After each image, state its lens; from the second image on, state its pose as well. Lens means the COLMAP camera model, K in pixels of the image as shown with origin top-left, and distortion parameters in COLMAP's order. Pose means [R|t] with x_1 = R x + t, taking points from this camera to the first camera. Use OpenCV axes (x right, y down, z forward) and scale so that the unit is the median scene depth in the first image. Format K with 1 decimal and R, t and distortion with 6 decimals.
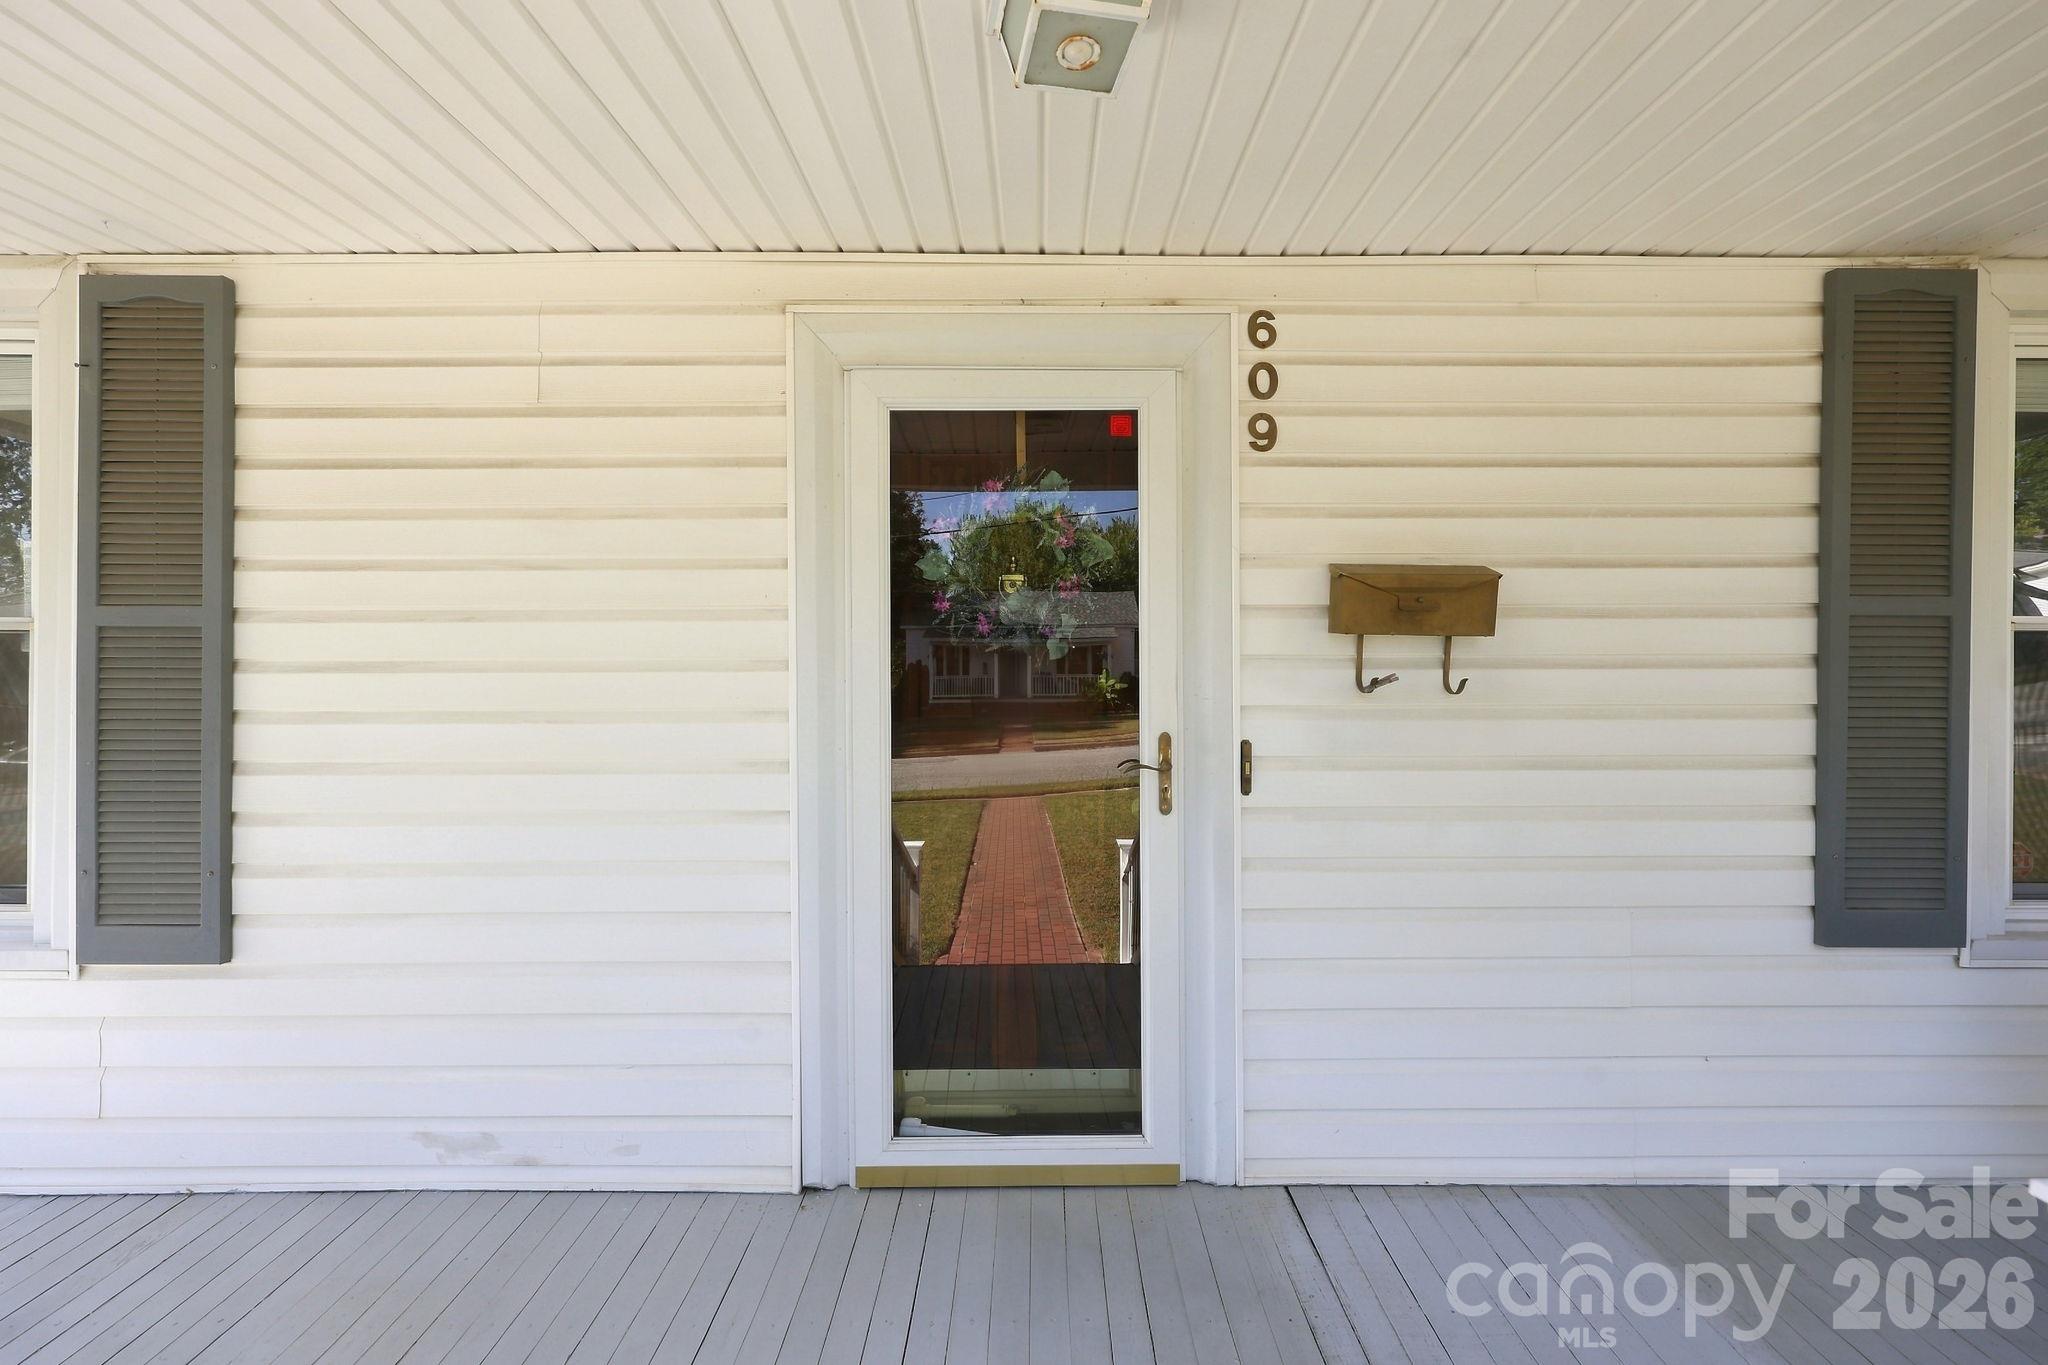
lens RADIAL K [[838.8, 0, 1029.1], [0, 838.8, 680.4], [0, 0, 1]] dist [0.000864, -0.000628]
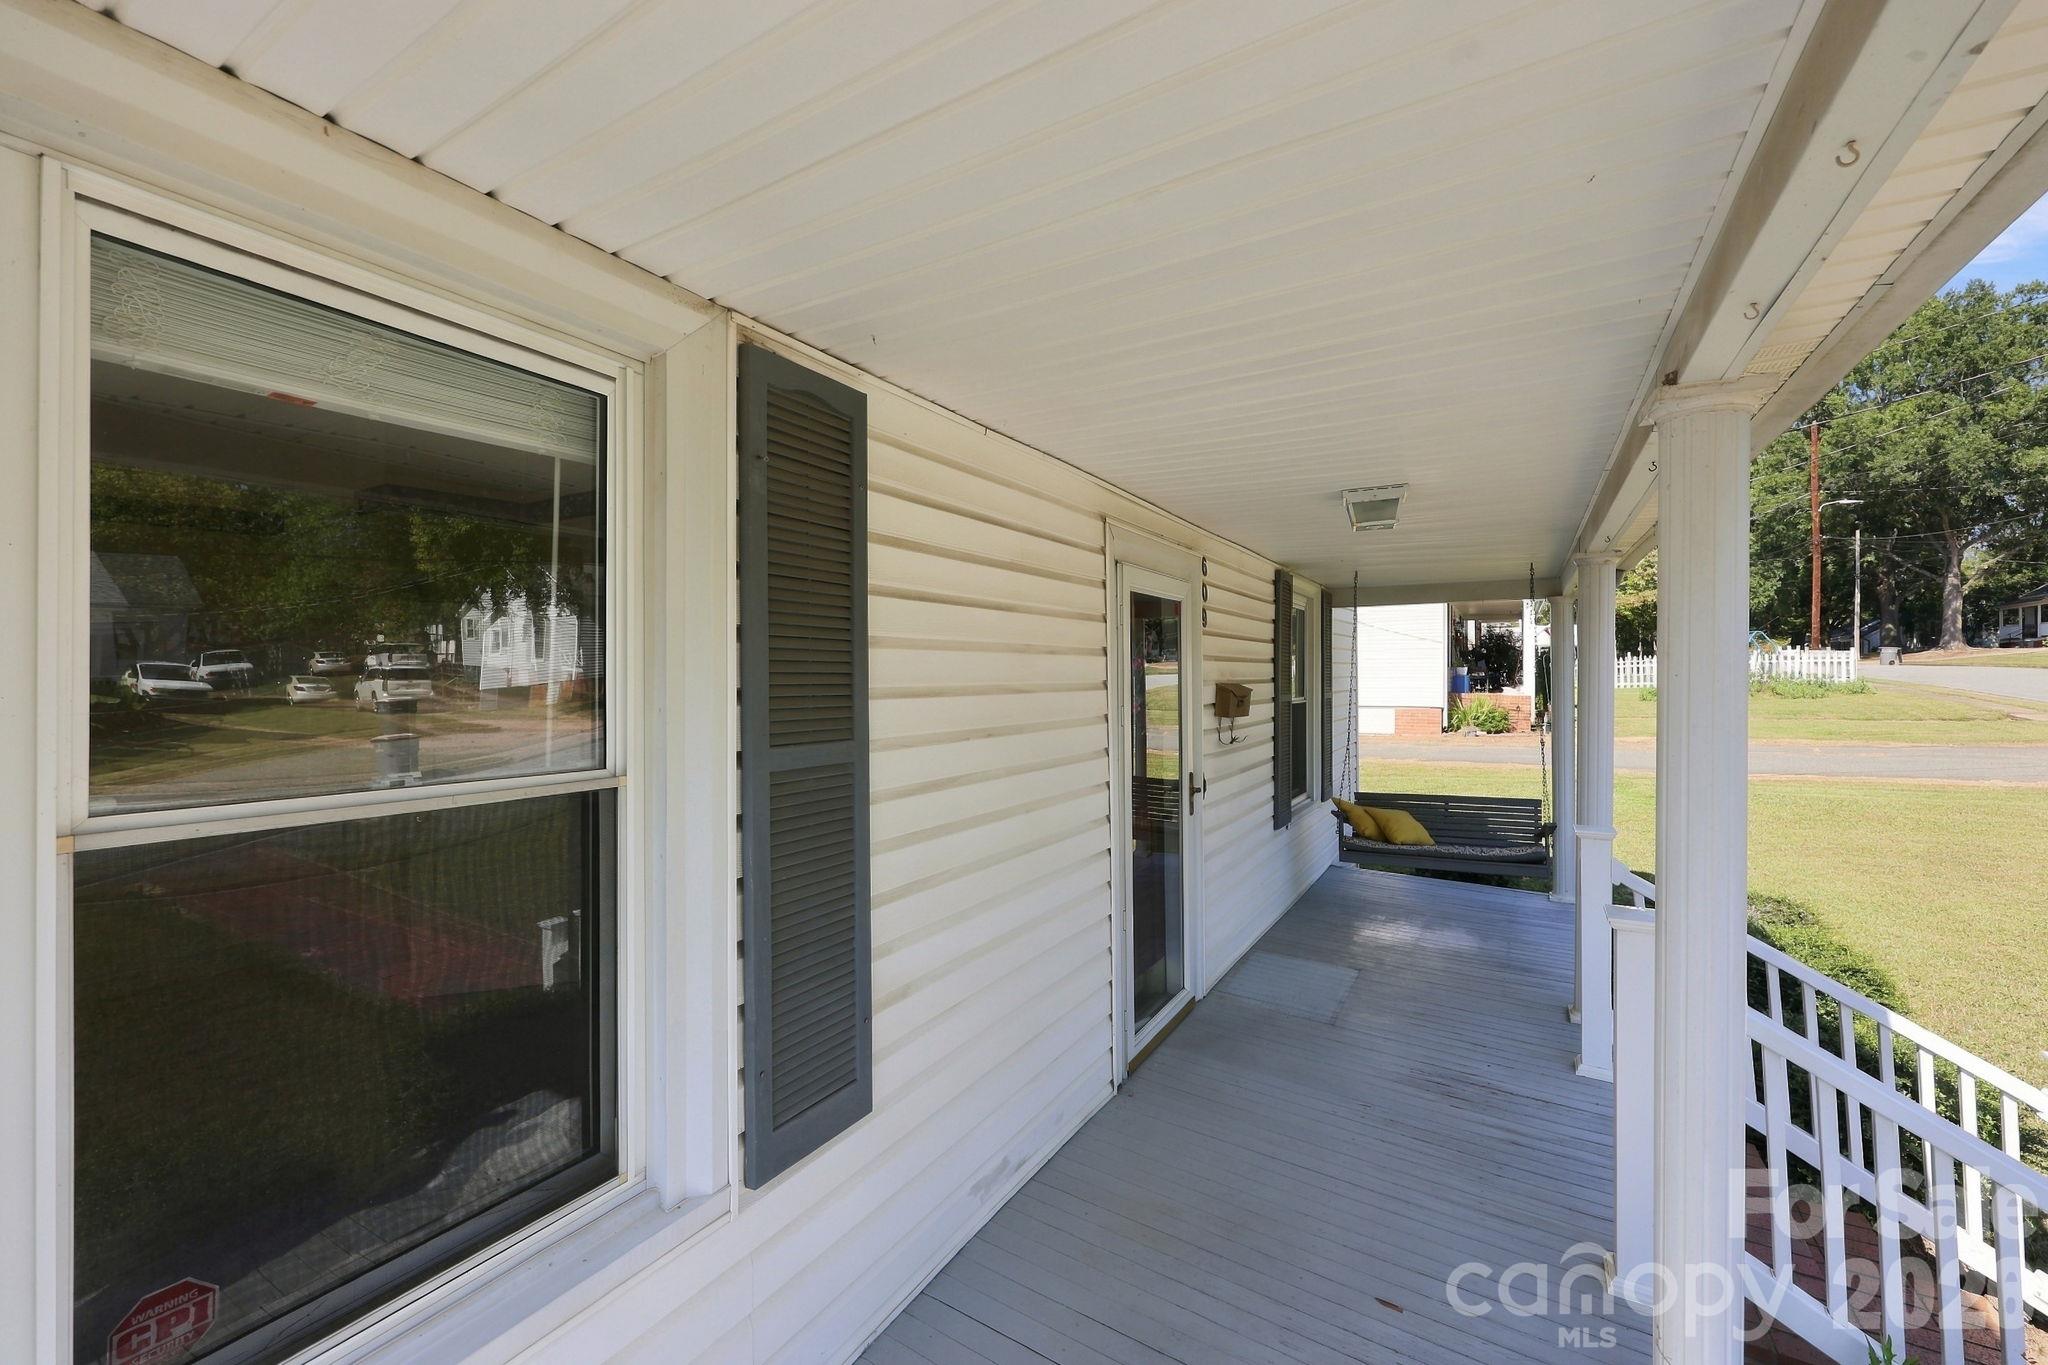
lens RADIAL K [[838.8, 0, 1020.0], [0, 838.8, 677.7], [0, 0, 1]] dist [0.000864, -0.000628]
pose [[0.511355, -0.002350, 0.859366, -1.672886], [0.006264, 0.999980, -0.000994, -0.153571], [-0.859347, 0.005891, 0.511360, 0.353936]]
